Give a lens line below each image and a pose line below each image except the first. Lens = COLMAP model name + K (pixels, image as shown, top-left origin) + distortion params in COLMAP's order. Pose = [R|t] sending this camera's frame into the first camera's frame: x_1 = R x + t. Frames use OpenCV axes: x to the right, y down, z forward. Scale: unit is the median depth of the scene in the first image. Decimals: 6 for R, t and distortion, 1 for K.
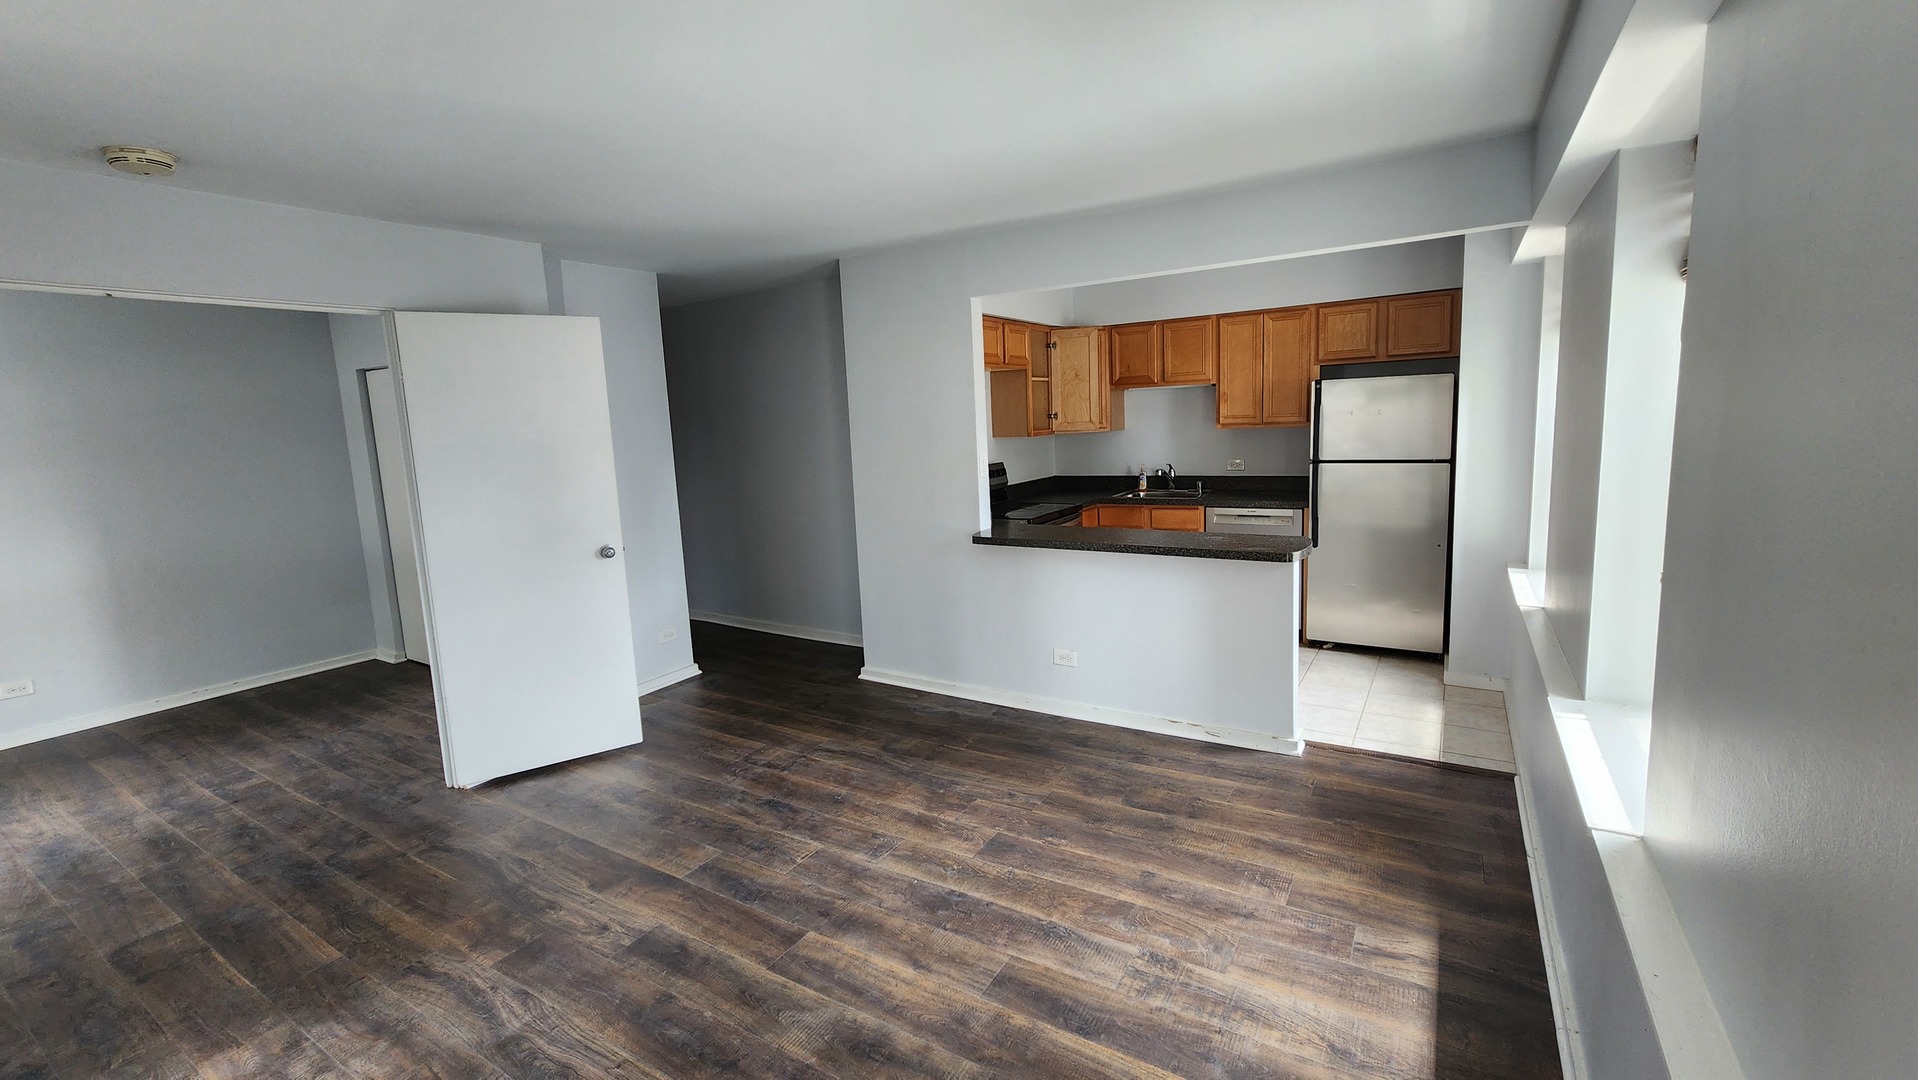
lens RADIAL K [[787.0, 0, 965.6], [0, 787.0, 537.6], [0, 0, 1]] dist [0.001736, -0.002451]
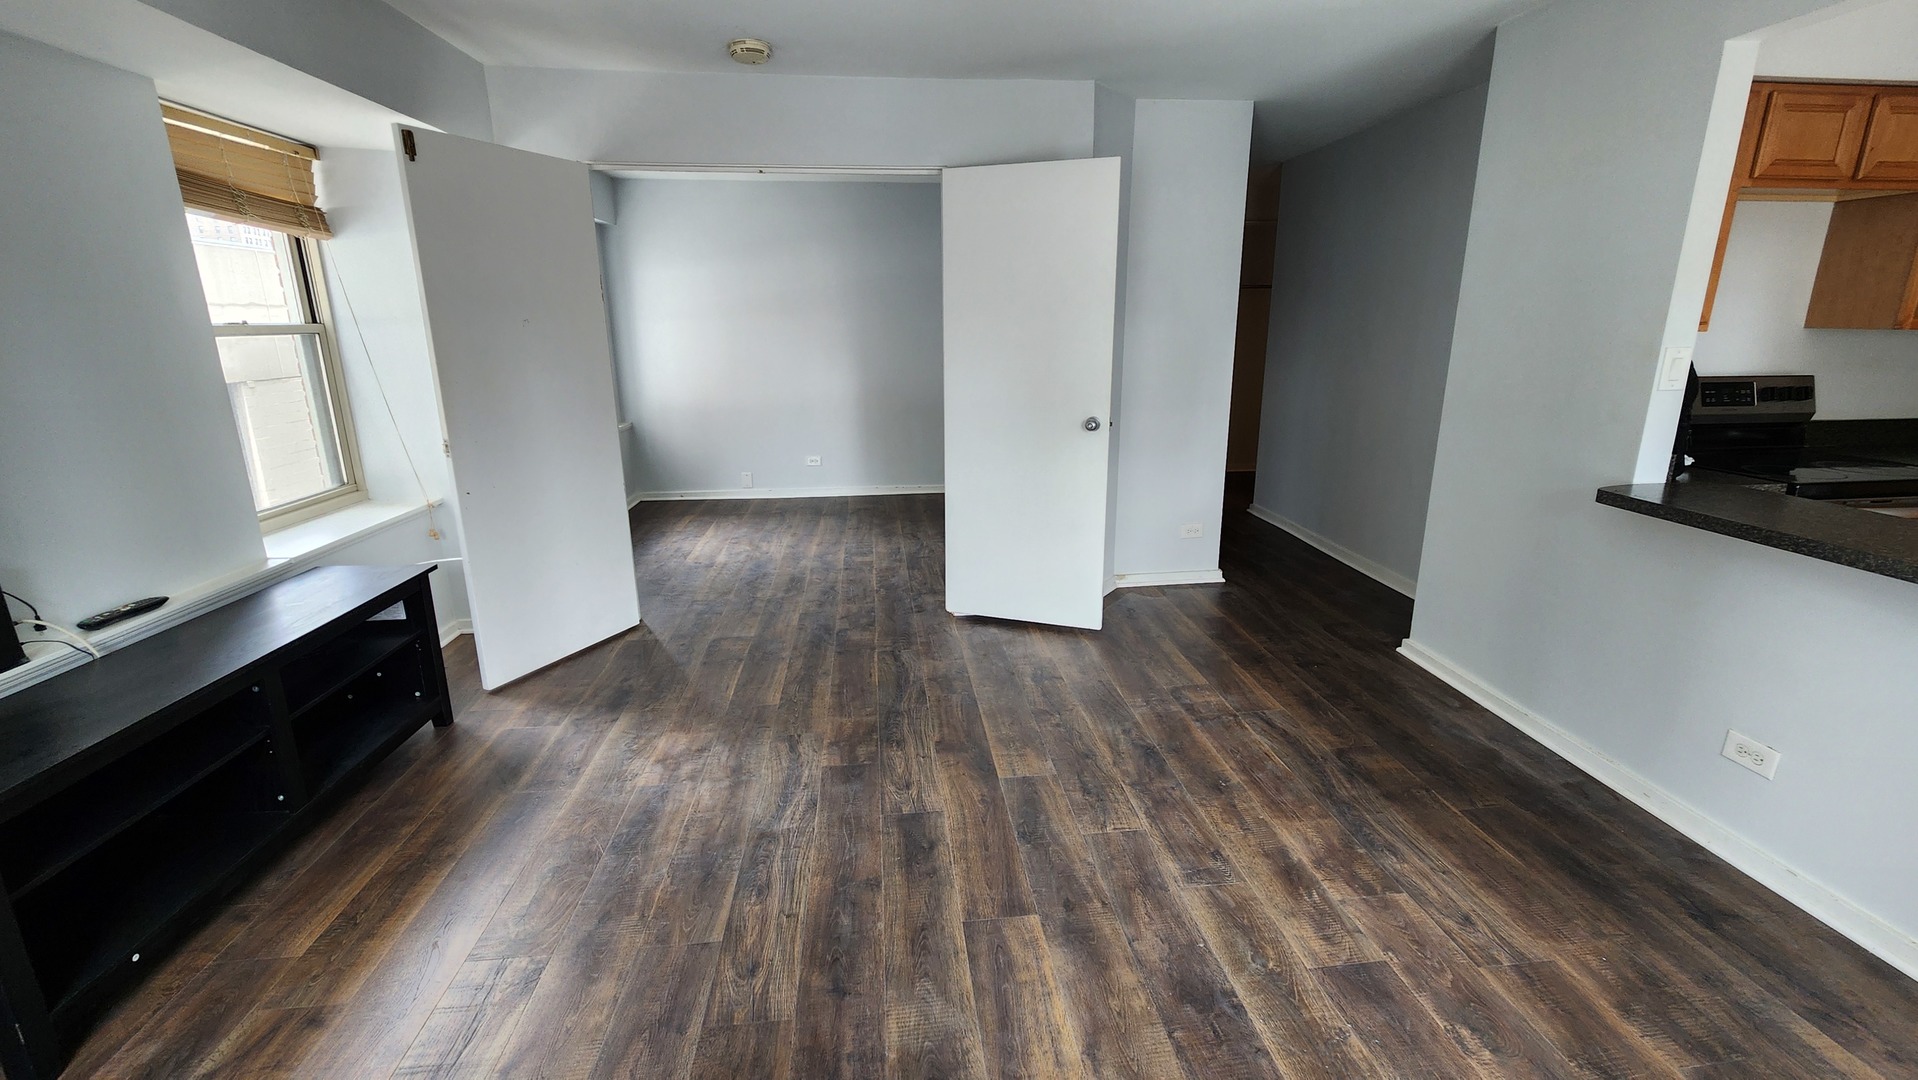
lens RADIAL K [[787.0, 0, 881.3], [0, 787.0, 528.3], [0, 0, 1]] dist [0.001736, -0.002451]
pose [[0.608808, 0.245920, -0.754239, 0.132546], [-0.142753, 0.969181, 0.200774, -0.015138], [0.780368, -0.014563, 0.625151, 0.227672]]
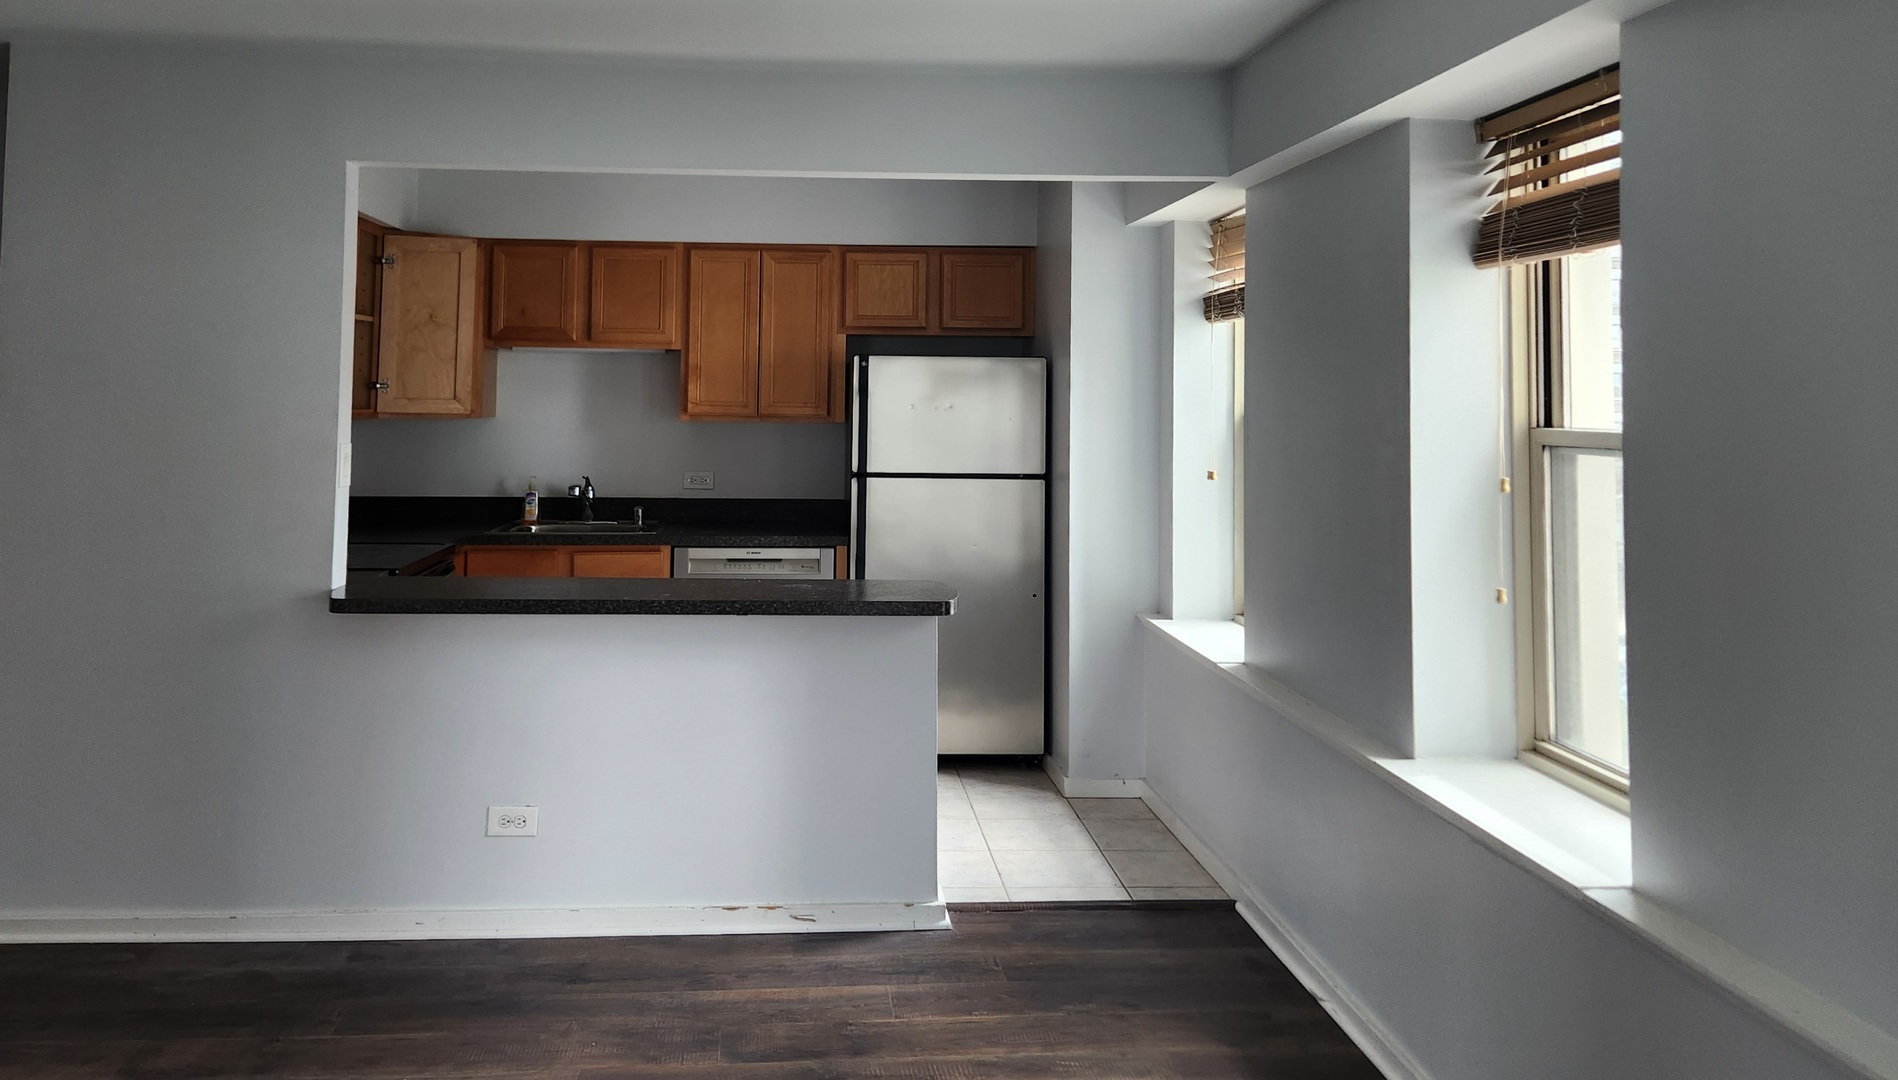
lens RADIAL K [[1375.5, 0, 841.8], [0, 1375.5, 347.0], [0, 0, 1]] dist [0.015372, 0.003992]
pose [[0.833262, 0.081223, 0.546880, -0.235673], [0.029709, 0.981143, -0.190986, 0.021247], [-0.552080, 0.175389, 0.815136, 0.045114]]
